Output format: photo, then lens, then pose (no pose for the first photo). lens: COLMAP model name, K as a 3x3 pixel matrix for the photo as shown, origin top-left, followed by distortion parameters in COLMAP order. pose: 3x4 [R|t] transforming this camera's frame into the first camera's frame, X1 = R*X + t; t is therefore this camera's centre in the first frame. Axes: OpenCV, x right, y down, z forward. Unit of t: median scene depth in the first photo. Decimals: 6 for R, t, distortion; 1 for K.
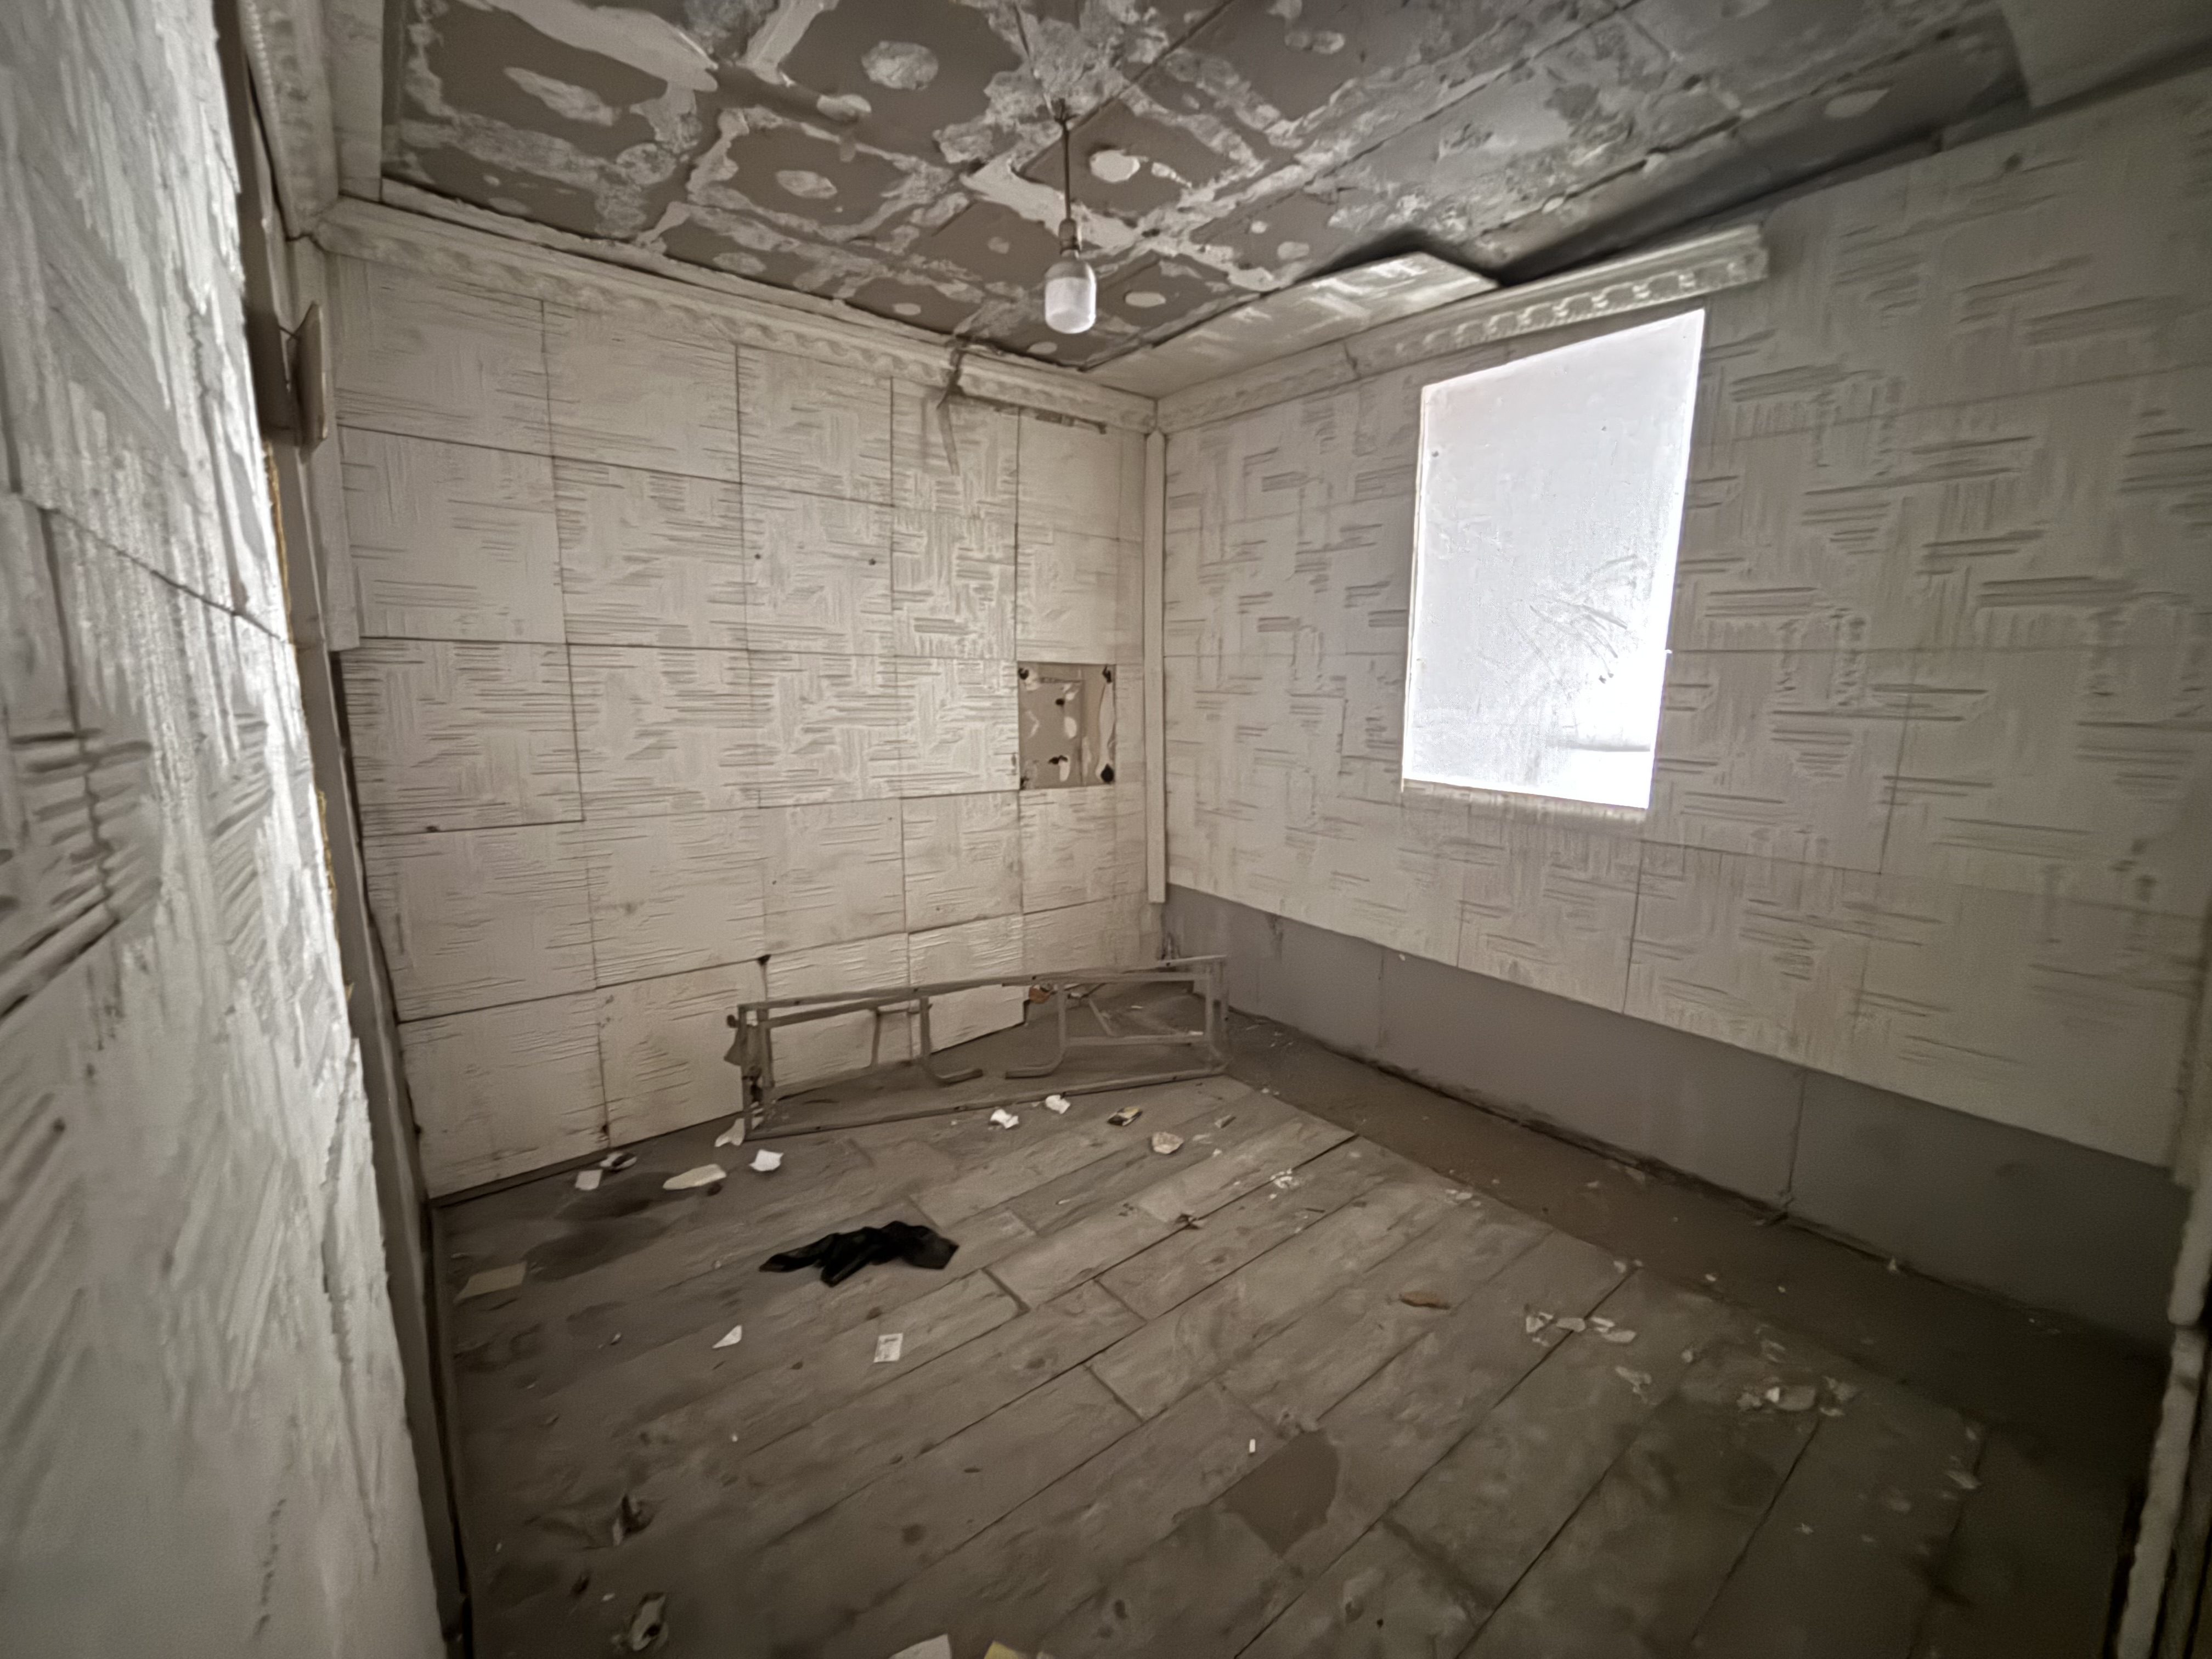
lens RADIAL K [[881.4, 0, 1105.5], [0, 881.4, 832.9], [0, 0, 1]] dist [-0.001187, 0.000996]
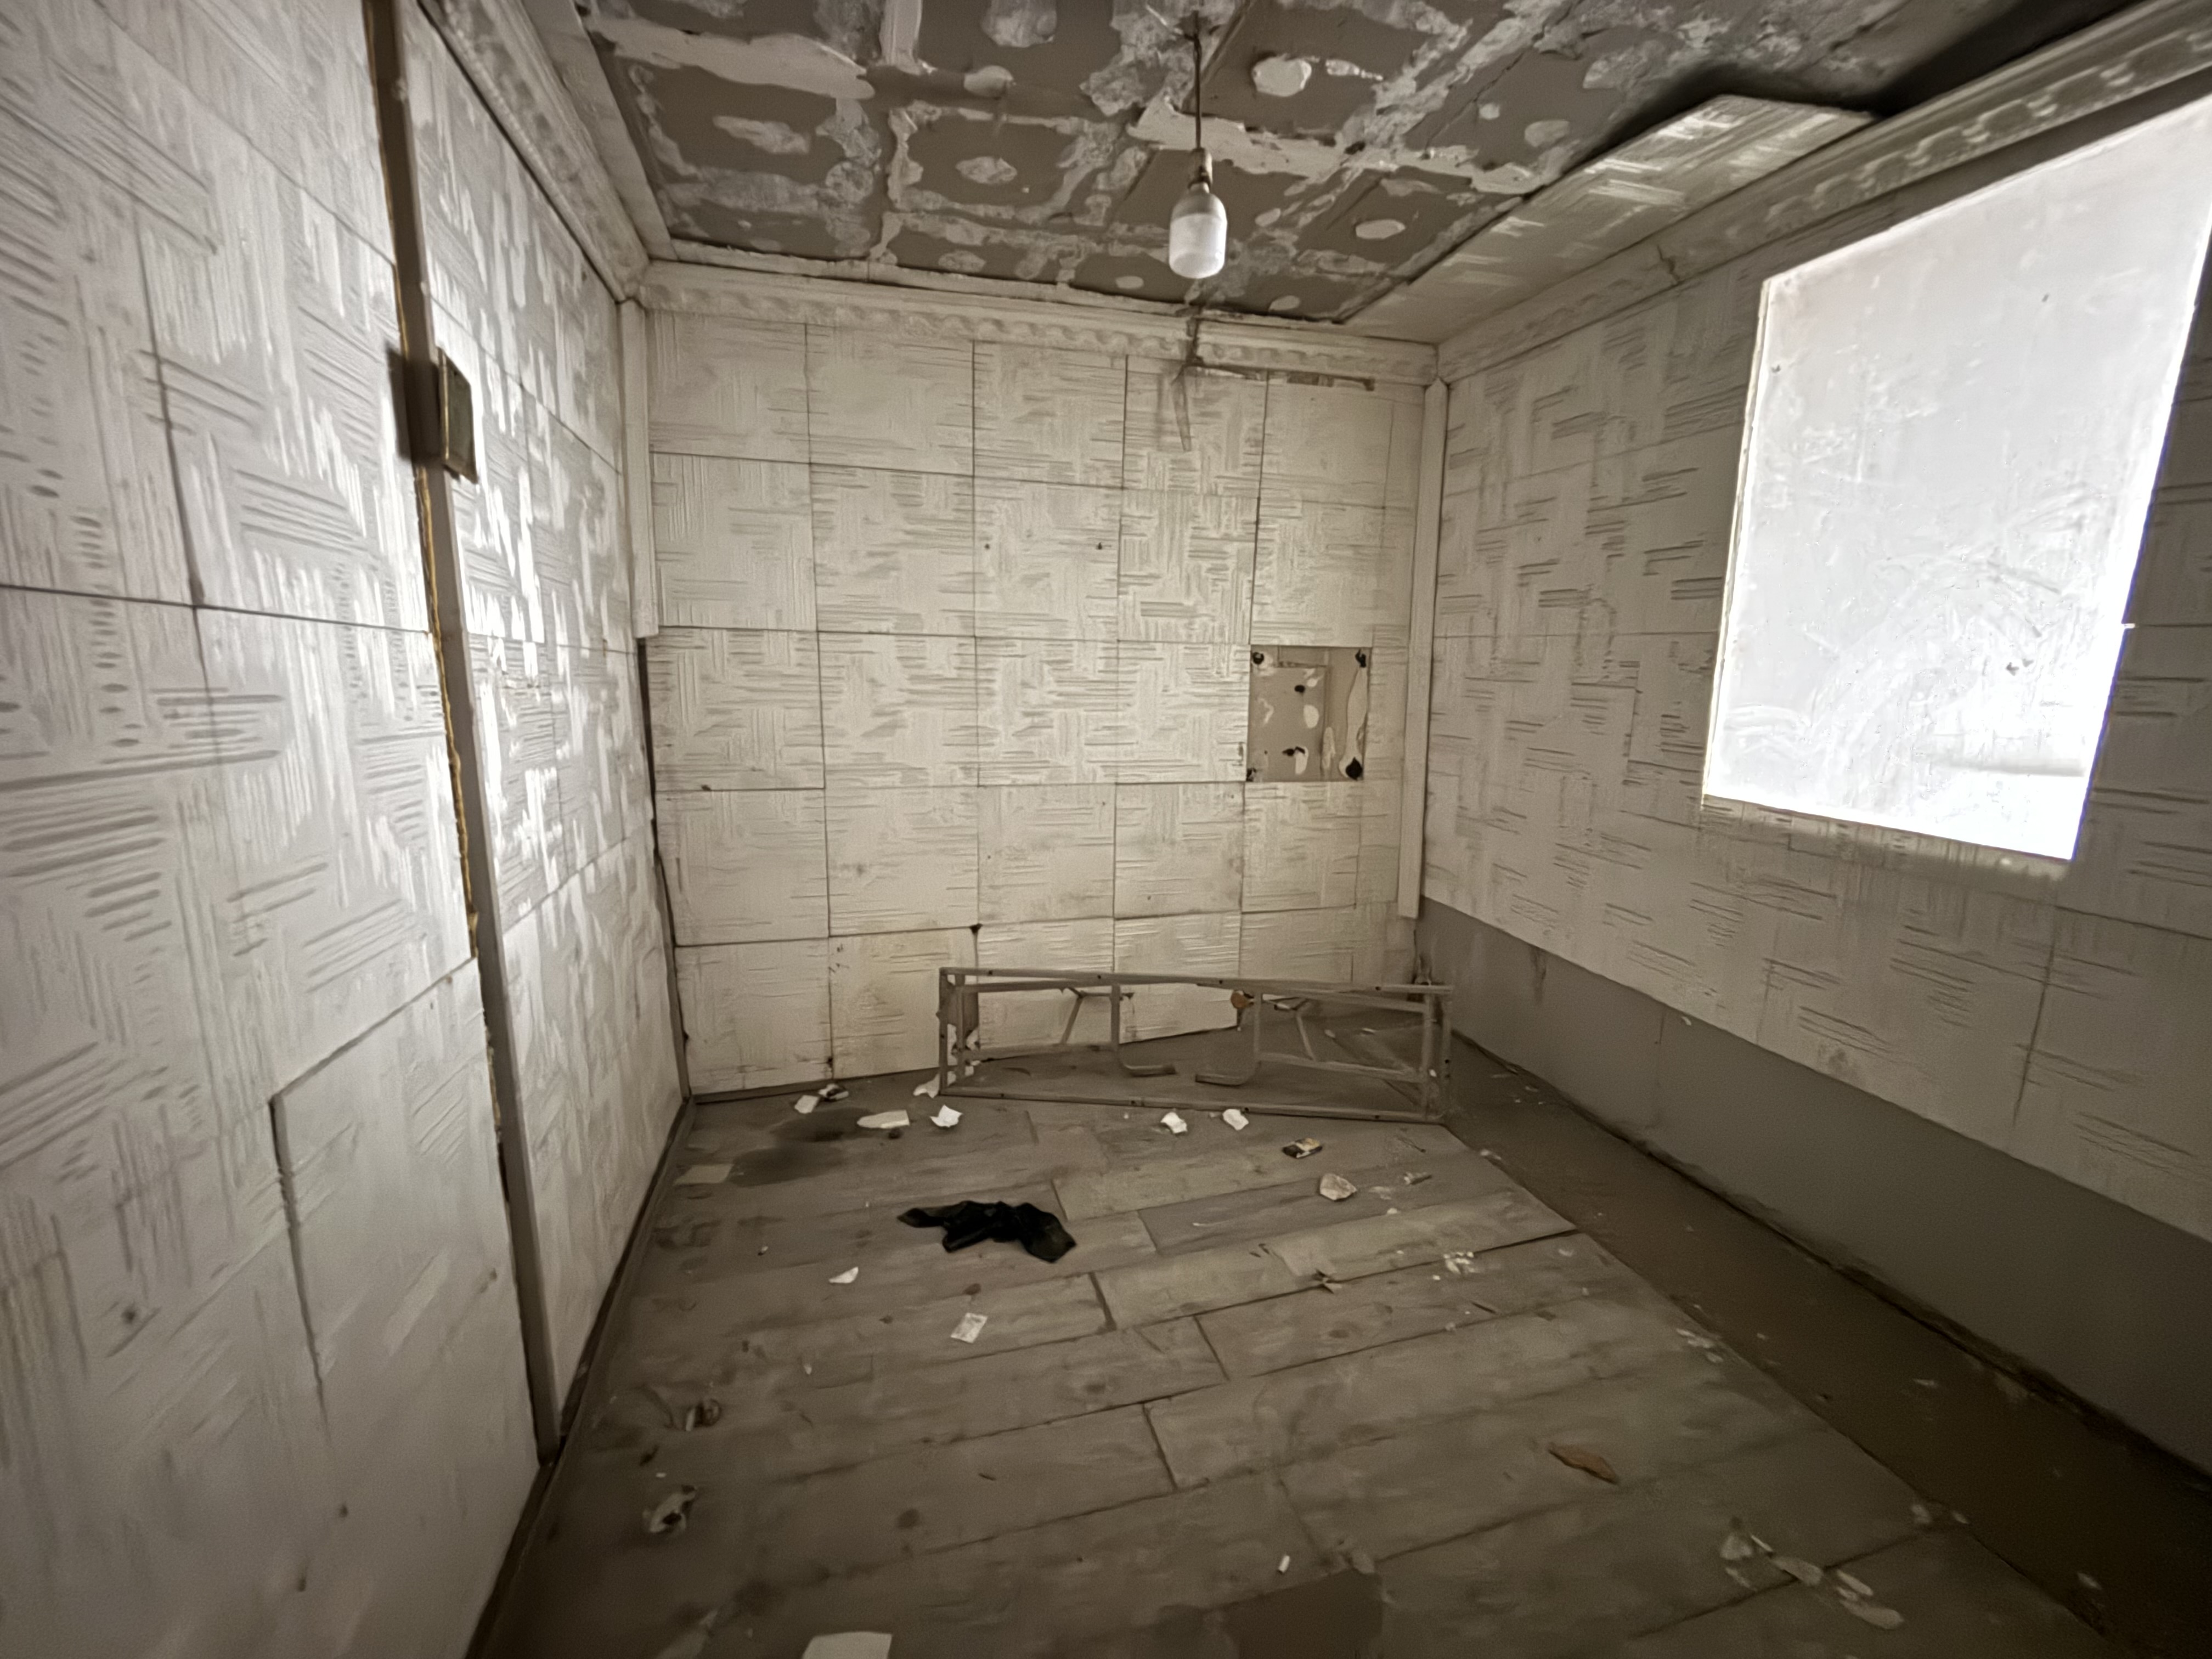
lens RADIAL K [[885.8, 0, 1107.0], [0, 885.8, 833.9], [0, 0, 1]] dist [-0.004161, 0.002691]
pose [[0.923244, 0.076392, -0.376544, 0.187047], [-0.069973, 0.997076, 0.030716, -0.017279], [0.377790, -0.002010, 0.925889, 0.094583]]
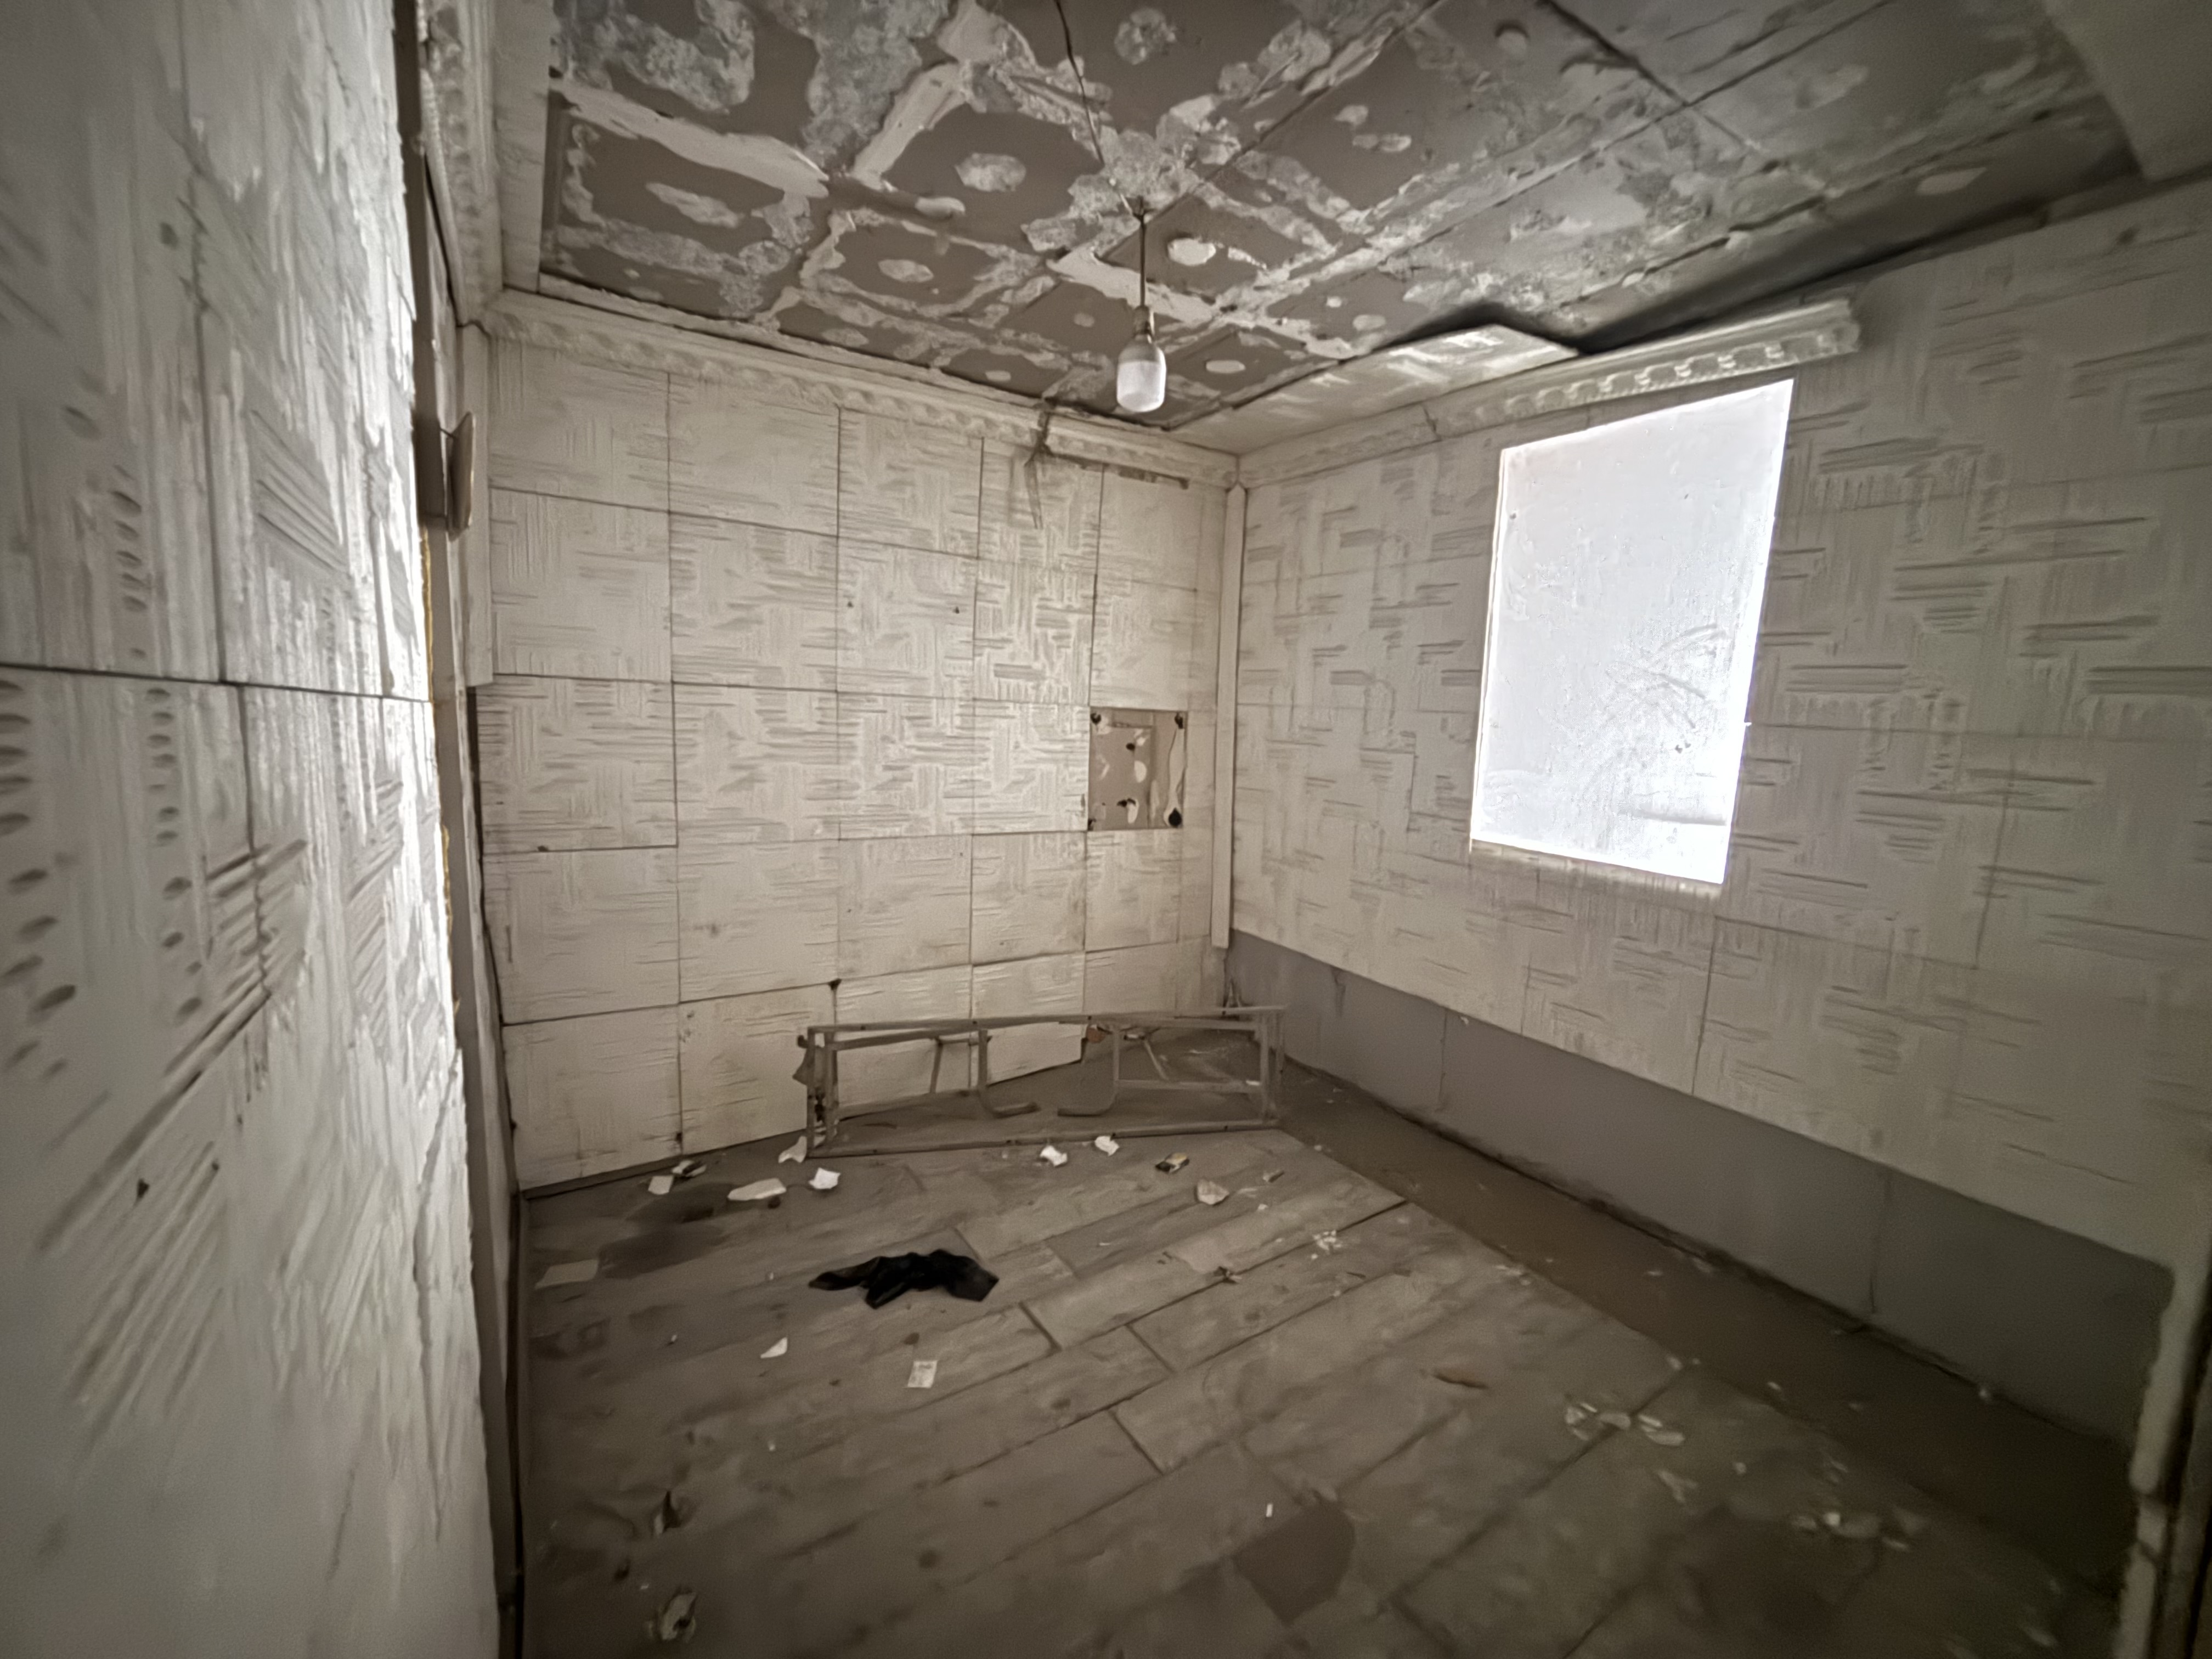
lens RADIAL K [[882.4, 0, 1108.4], [0, 882.4, 836.4], [0, 0, 1]] dist [0.000605, 0.000477]
pose [[0.994950, 0.043796, -0.090307, 0.029071], [-0.046636, 0.998474, -0.029584, -0.020051], [0.088874, 0.033646, 0.995474, -0.026285]]
